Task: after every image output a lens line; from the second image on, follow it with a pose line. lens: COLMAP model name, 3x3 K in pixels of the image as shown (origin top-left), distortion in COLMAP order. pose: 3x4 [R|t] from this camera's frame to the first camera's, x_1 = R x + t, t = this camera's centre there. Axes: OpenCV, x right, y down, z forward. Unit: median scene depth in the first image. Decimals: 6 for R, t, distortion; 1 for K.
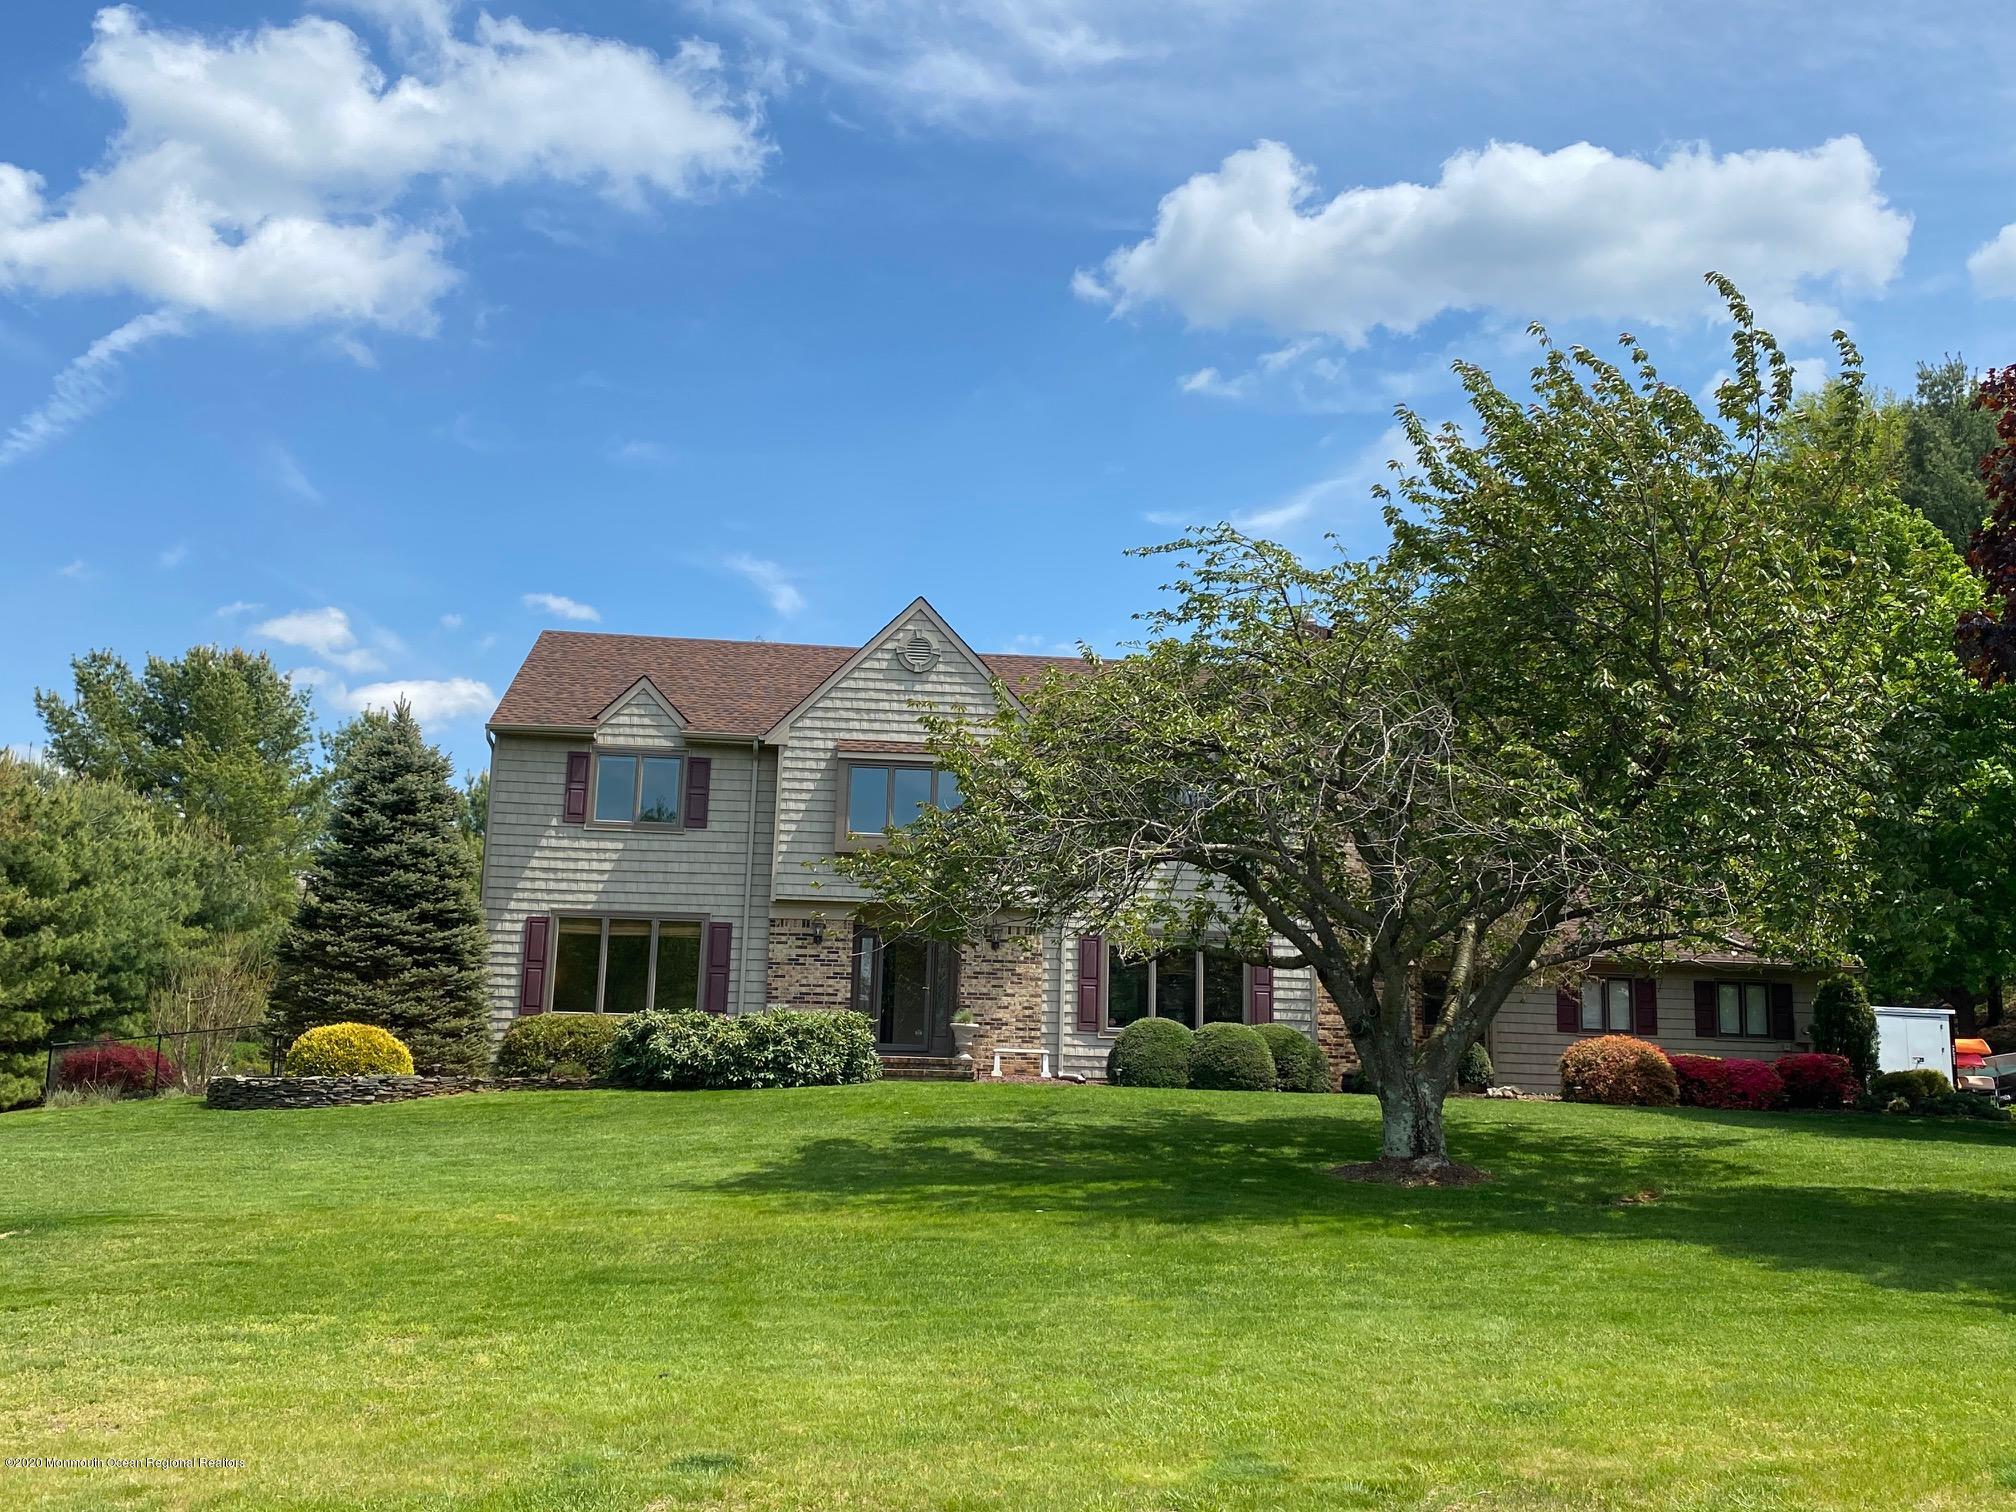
lens RADIAL K [[1909.1, 0, 1008.0], [0, 1909.1, 756.0], [0, 0, 1]] dist [0.169171, -0.402327]
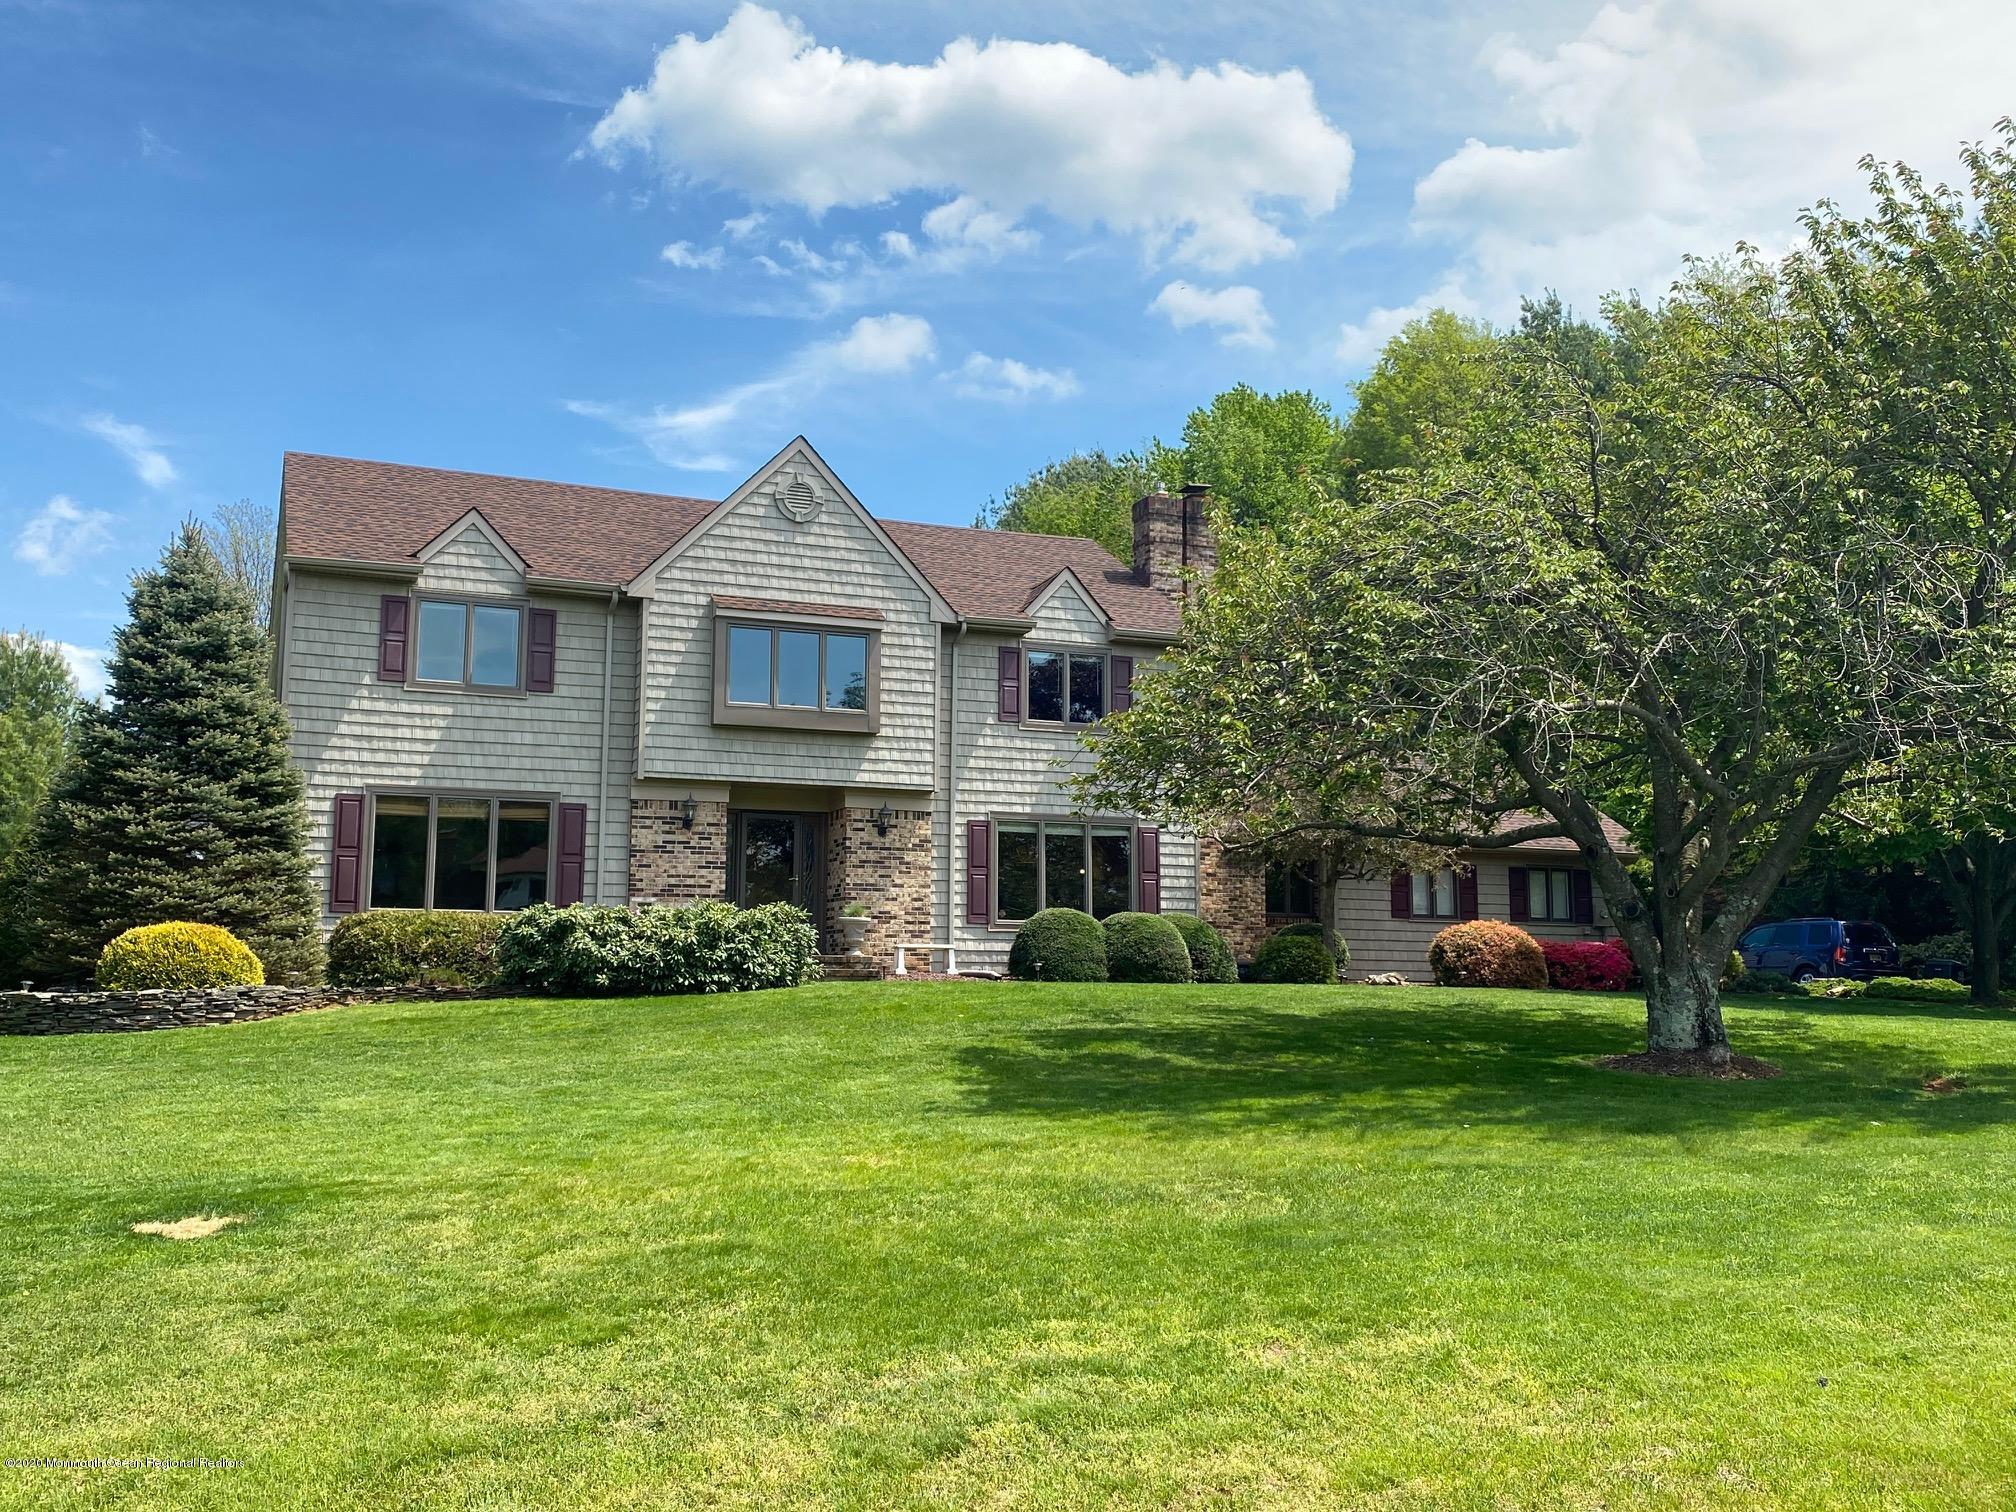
lens RADIAL K [[1886.2, 0, 1008.0], [0, 1886.2, 756.0], [0, 0, 1]] dist [0.144994, -0.282257]
pose [[0.952544, 0.014798, 0.304042, -0.222876], [-0.030062, 0.998508, 0.045584, 0.021464], [-0.302914, -0.052561, 0.951567, 0.138168]]
